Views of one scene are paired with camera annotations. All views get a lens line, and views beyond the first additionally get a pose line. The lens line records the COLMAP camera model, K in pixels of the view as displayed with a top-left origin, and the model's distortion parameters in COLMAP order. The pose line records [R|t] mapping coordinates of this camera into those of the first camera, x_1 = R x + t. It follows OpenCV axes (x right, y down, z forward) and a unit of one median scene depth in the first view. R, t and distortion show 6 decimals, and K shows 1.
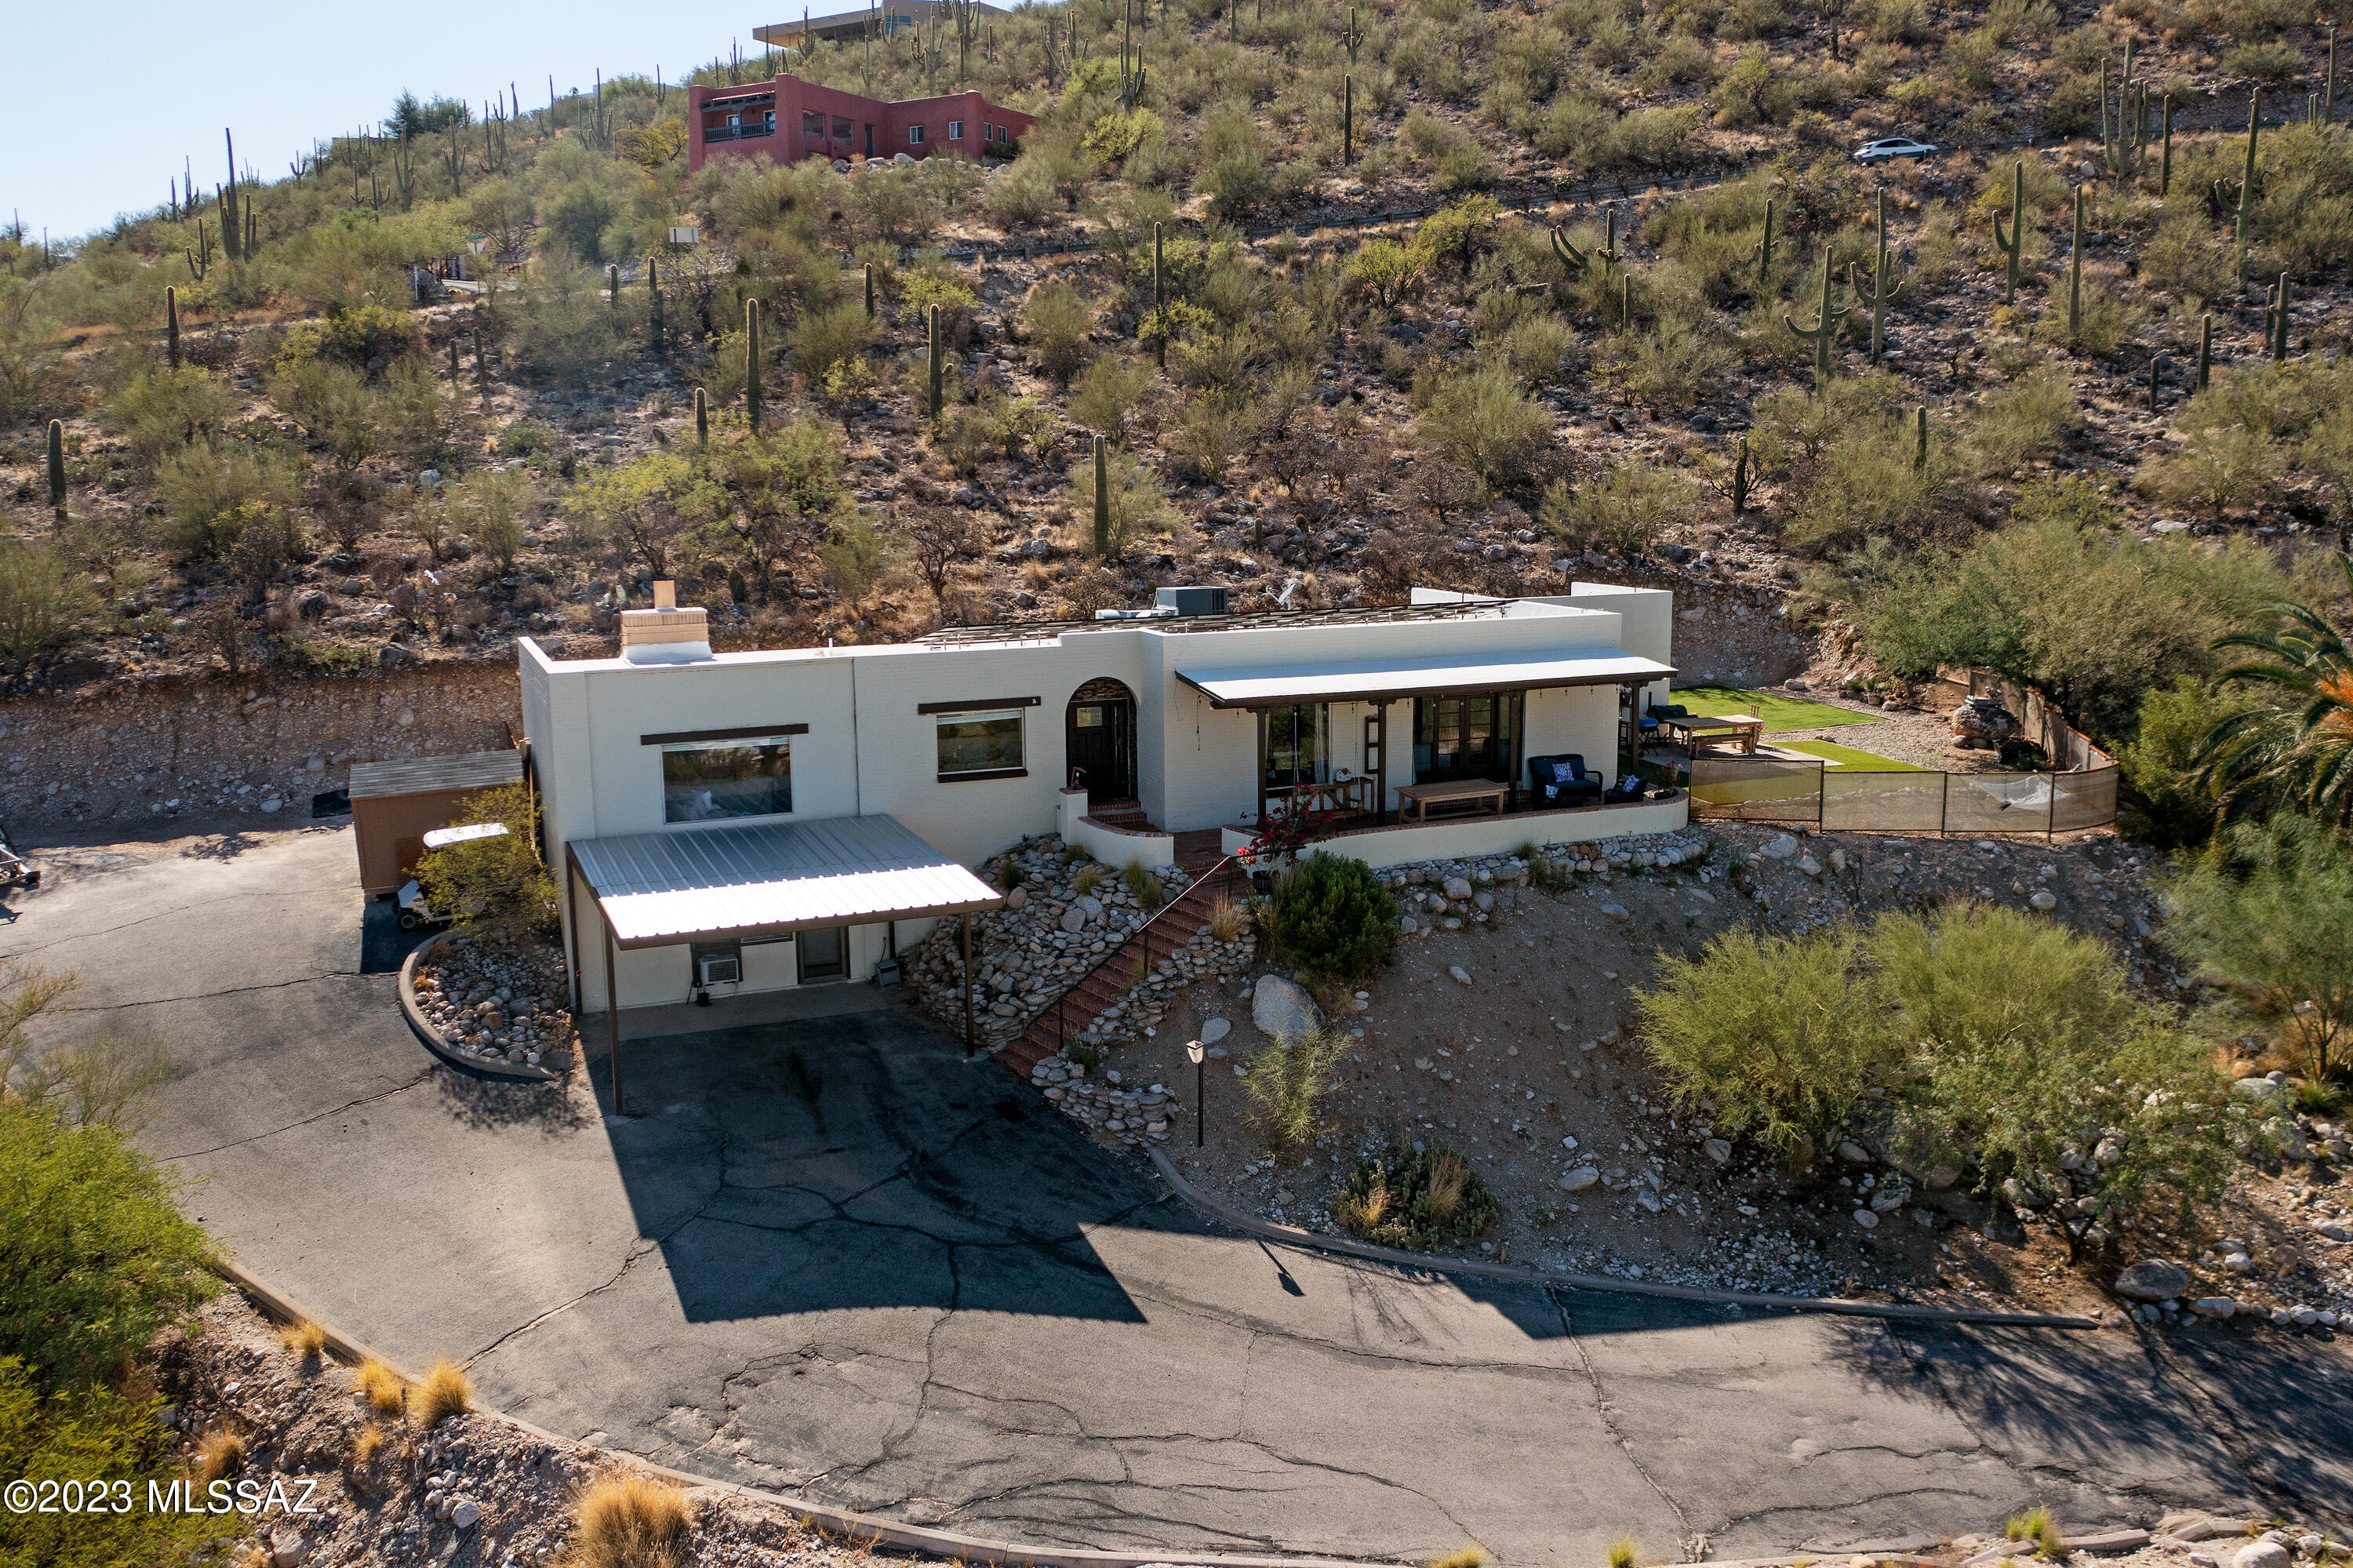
lens RADIAL K [[1889.2, 0, 1170.7], [0, 1889.2, 770.3], [0, 0, 1]] dist [-0.007808, 0.002302]
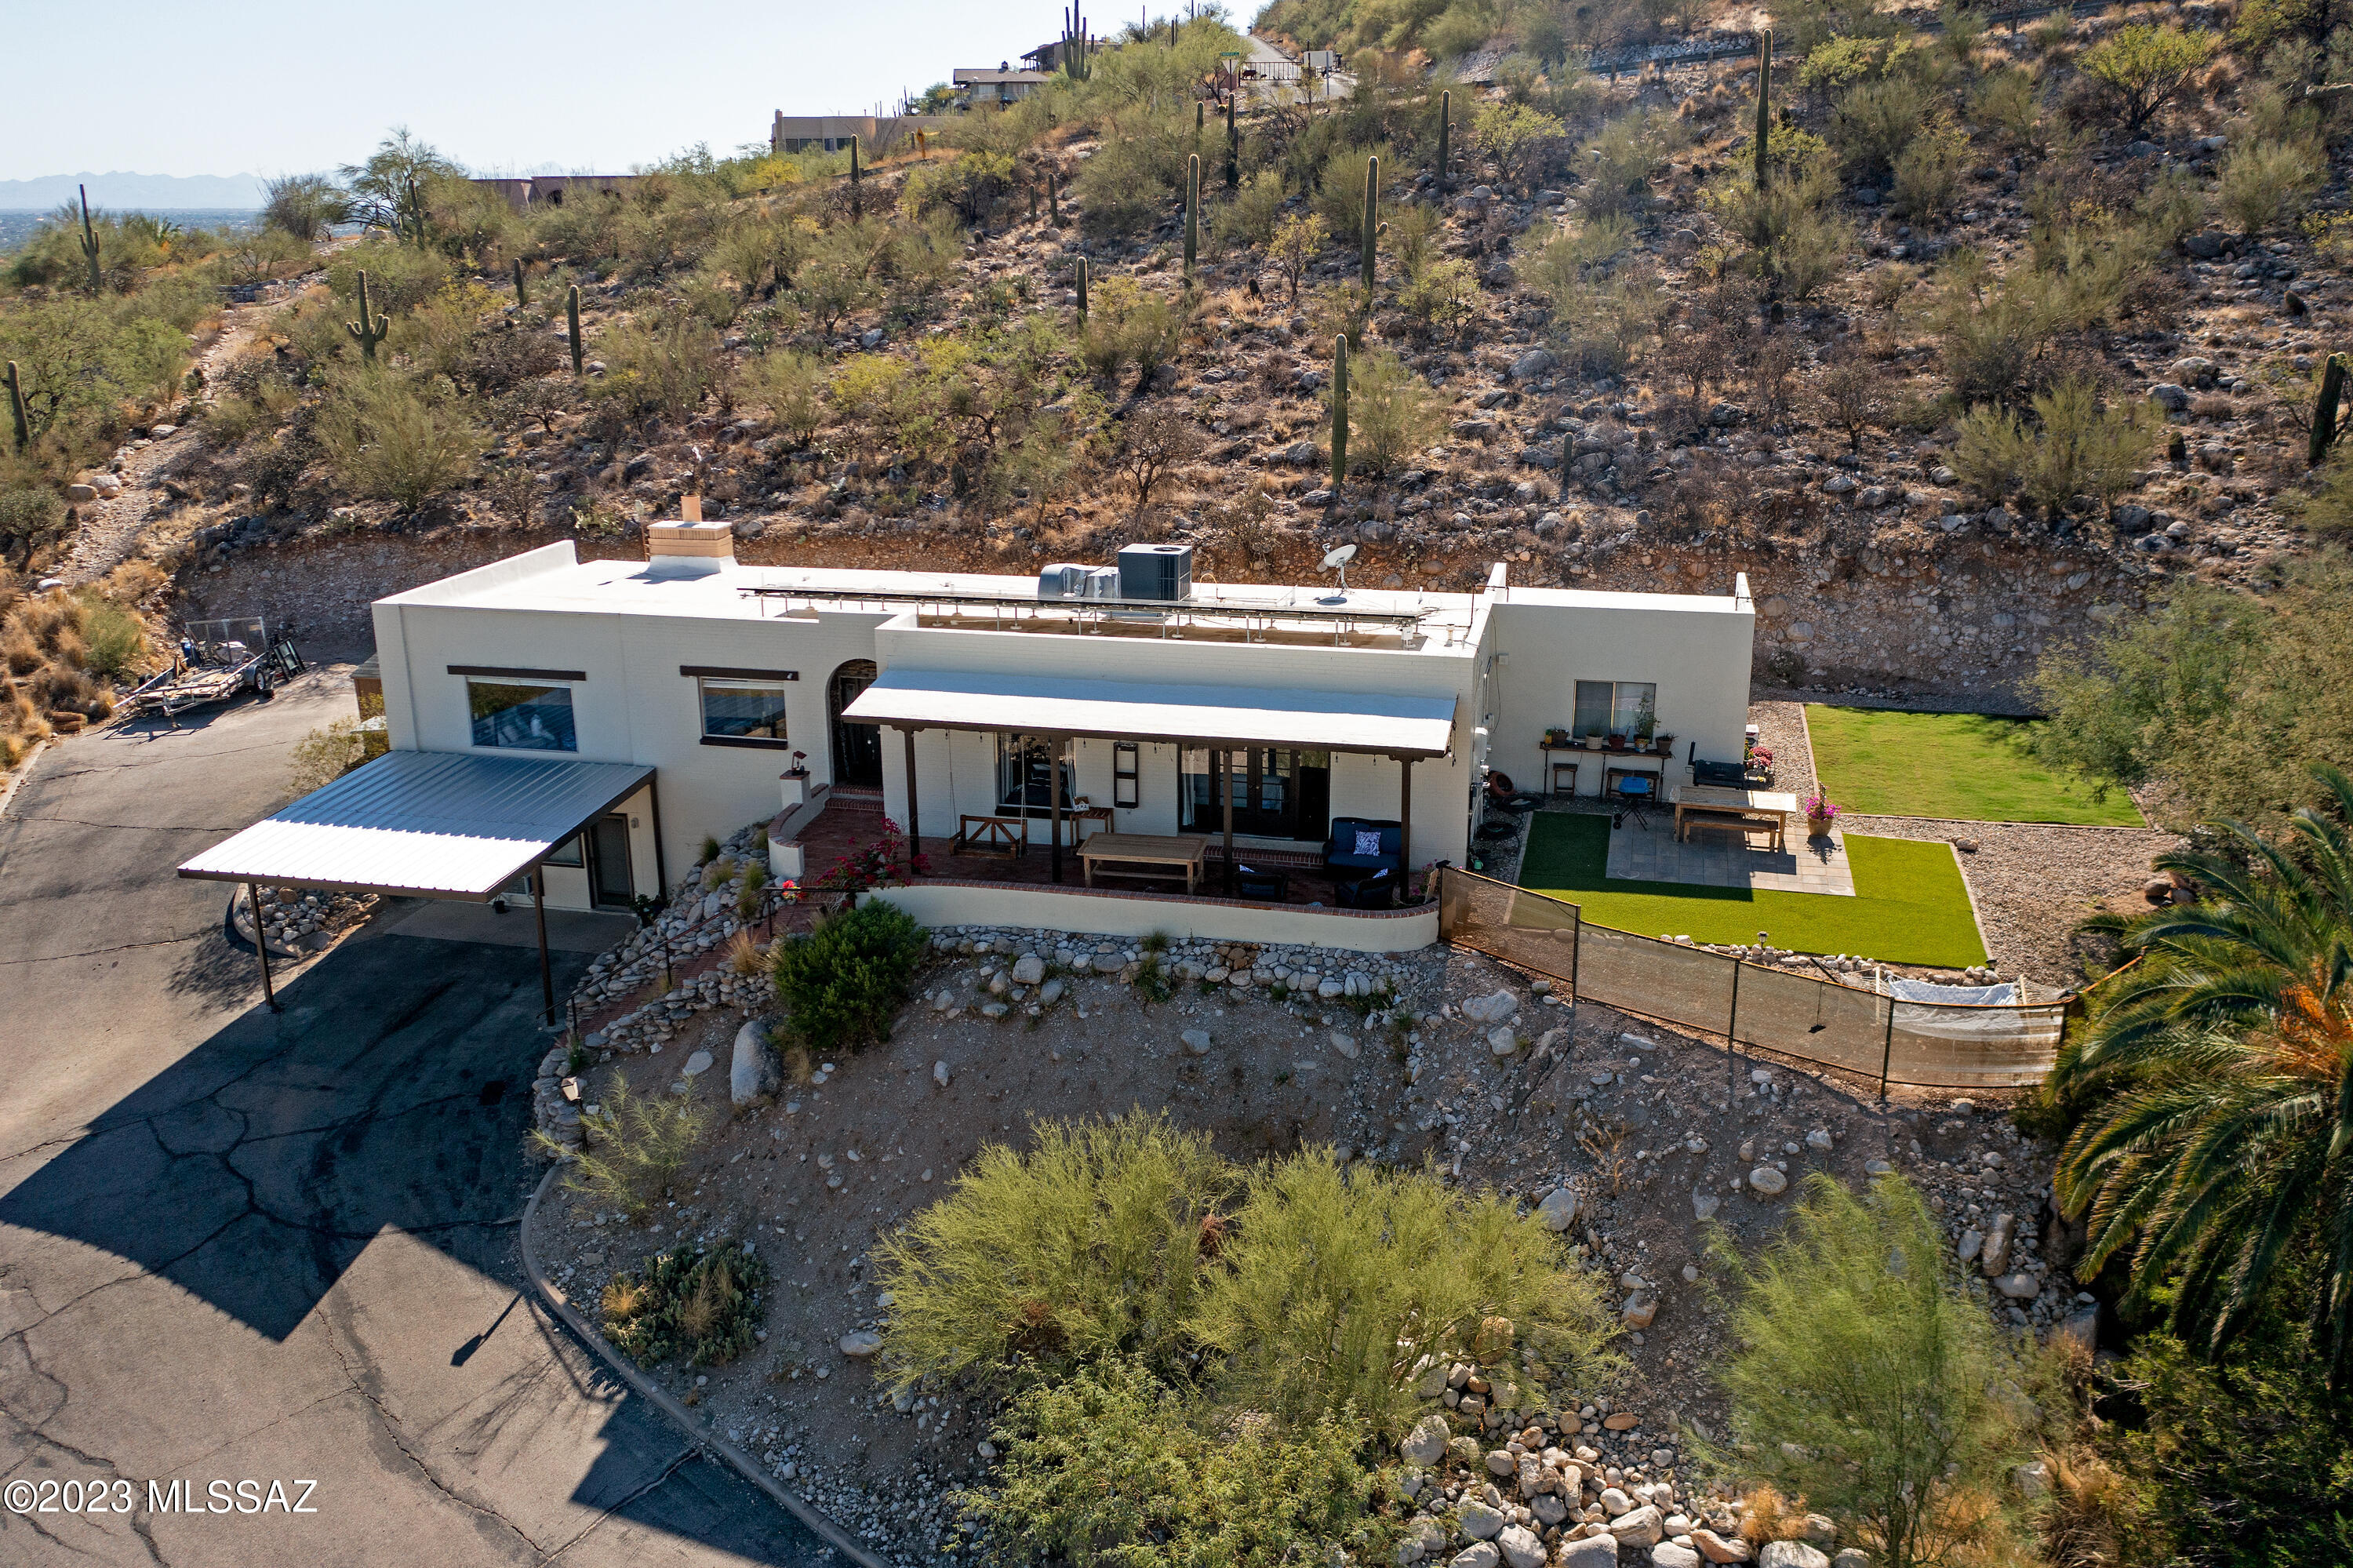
lens RADIAL K [[1871.2, 0, 1176.5], [0, 1871.2, 784.0], [0, 0, 1]] dist [-0.001129, -0.001032]
pose [[0.808953, 0.179284, -0.559868, 0.588192], [-0.099821, 0.980423, 0.169724, -0.152498], [0.579336, -0.081412, 0.811013, 0.302621]]
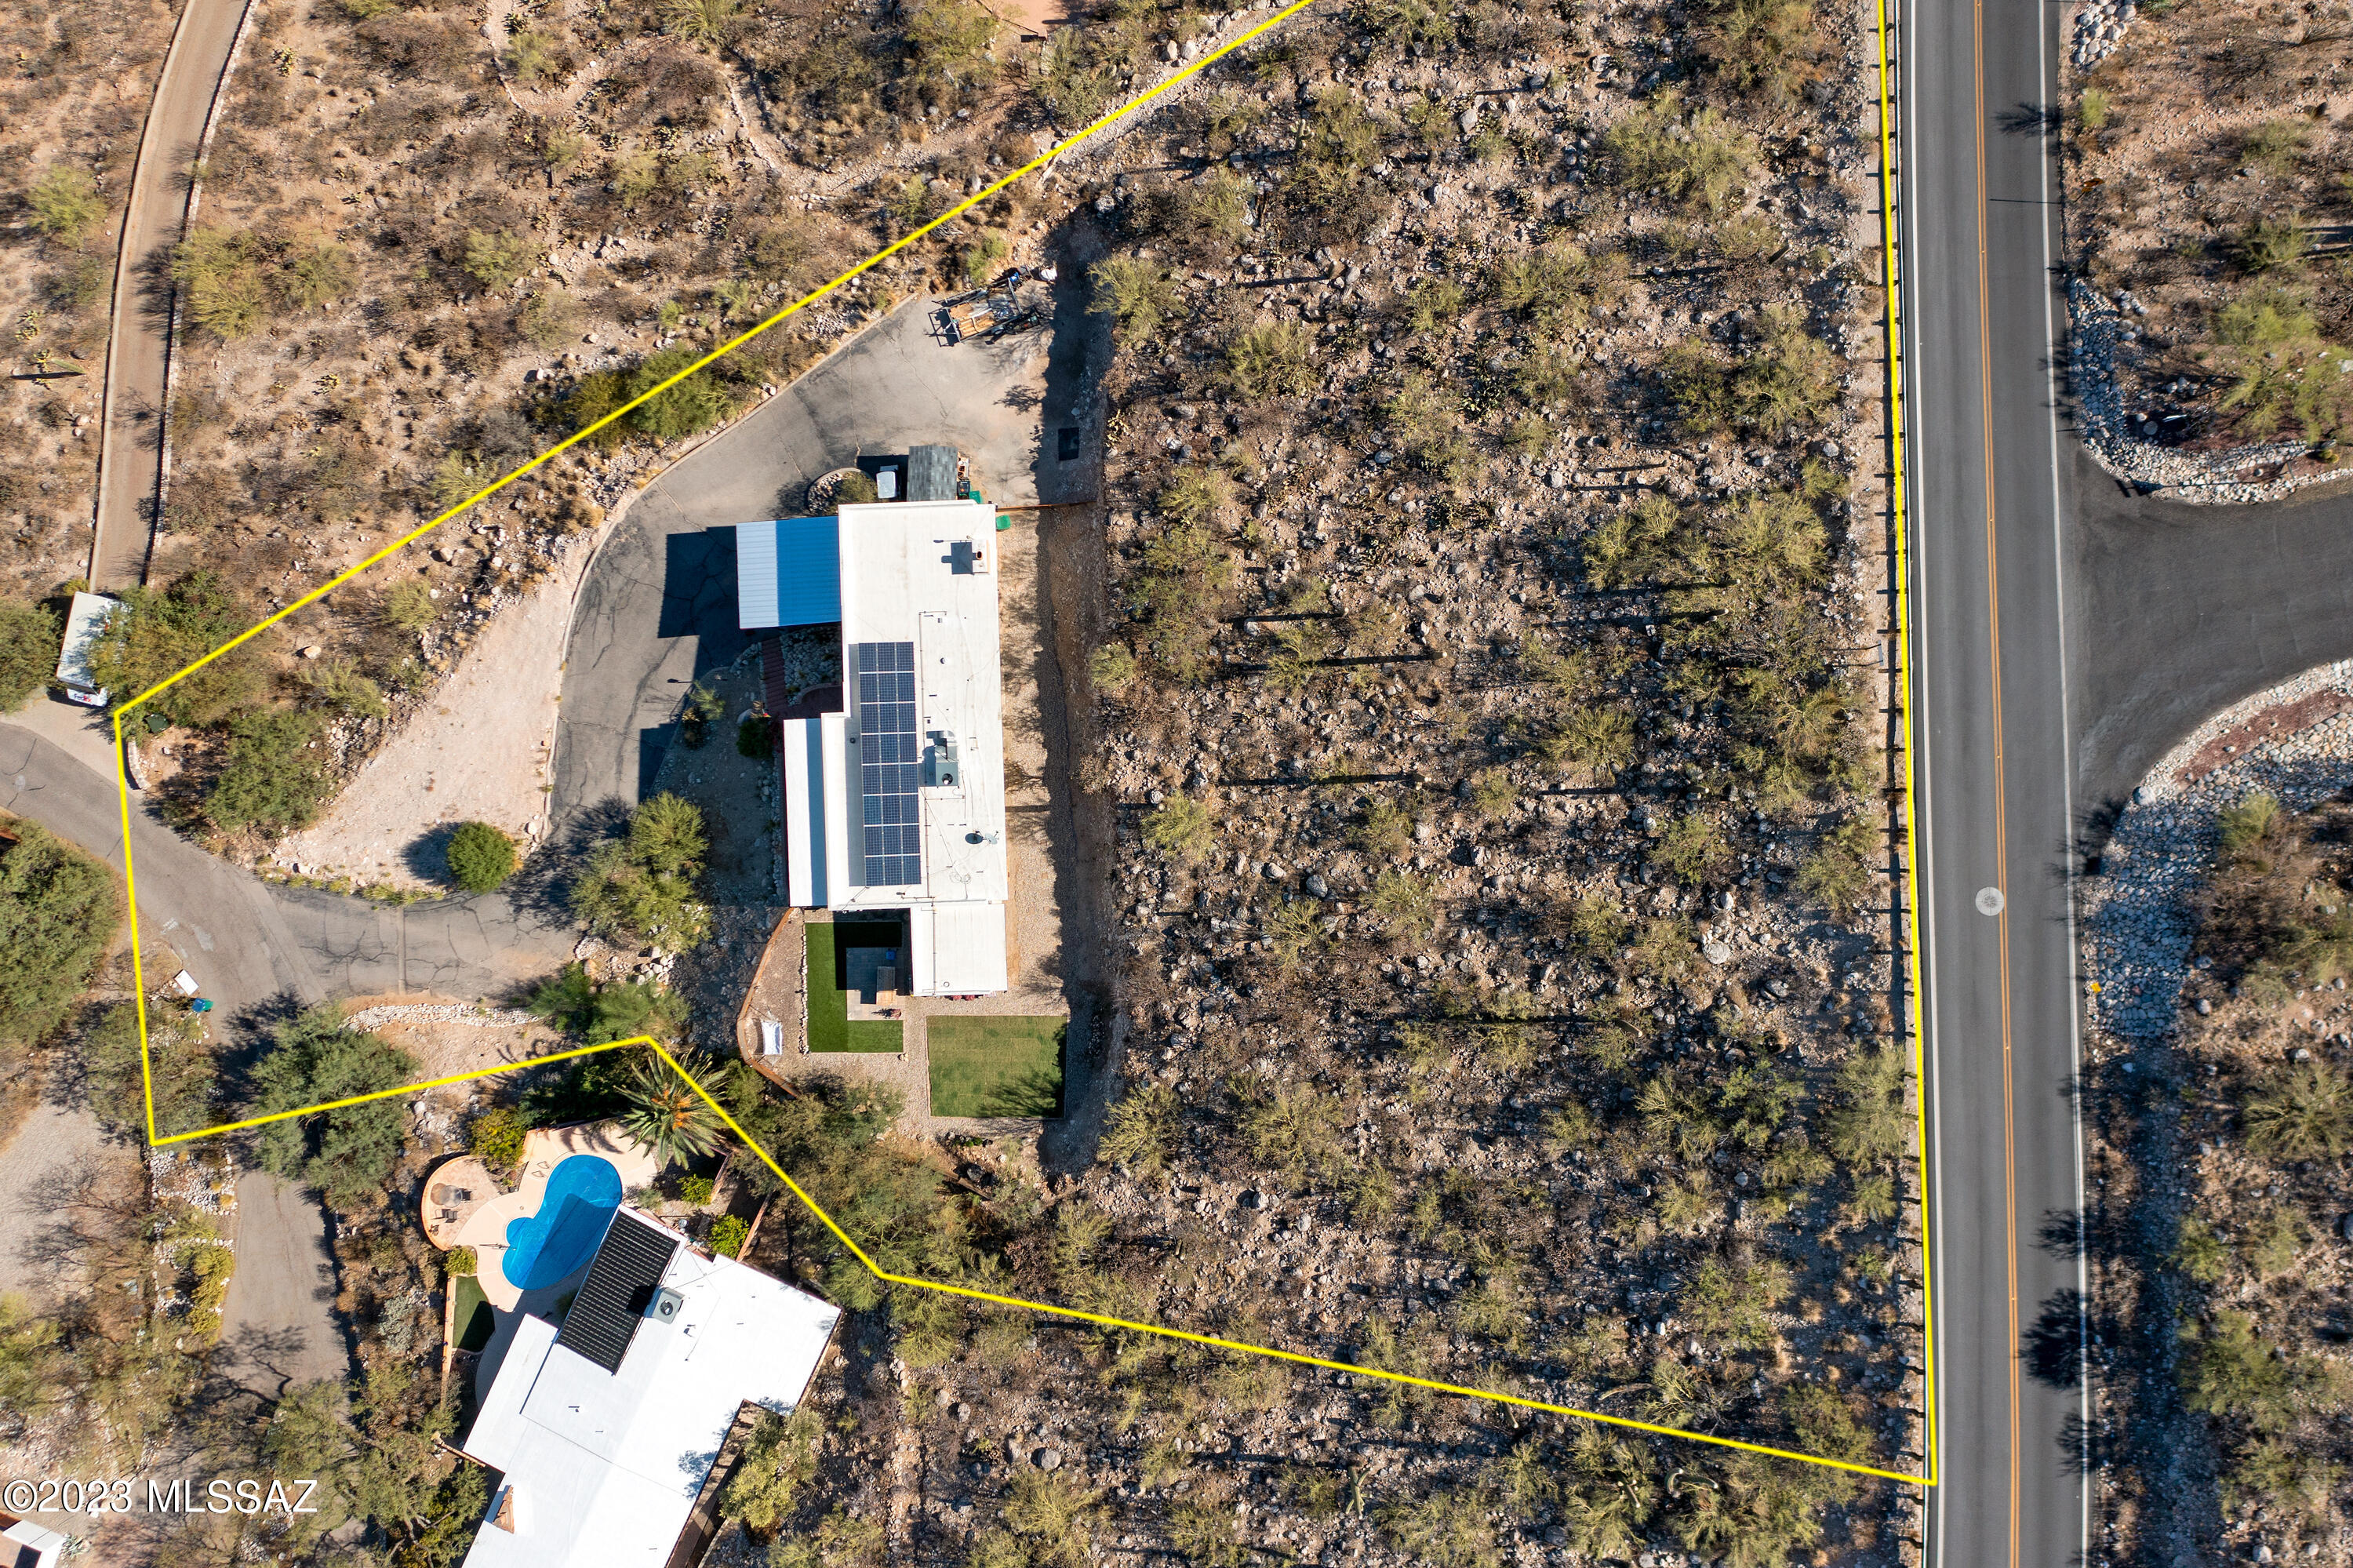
lens RADIAL K [[1889.2, 0, 1170.7], [0, 1889.2, 770.3], [0, 0, 1]] dist [-0.007808, 0.002302]
pose [[-0.354482, 0.934907, 0.017081, -0.140151], [-0.126670, -0.066111, 0.989739, -2.647666], [0.926443, 0.348681, 0.141860, 1.011625]]
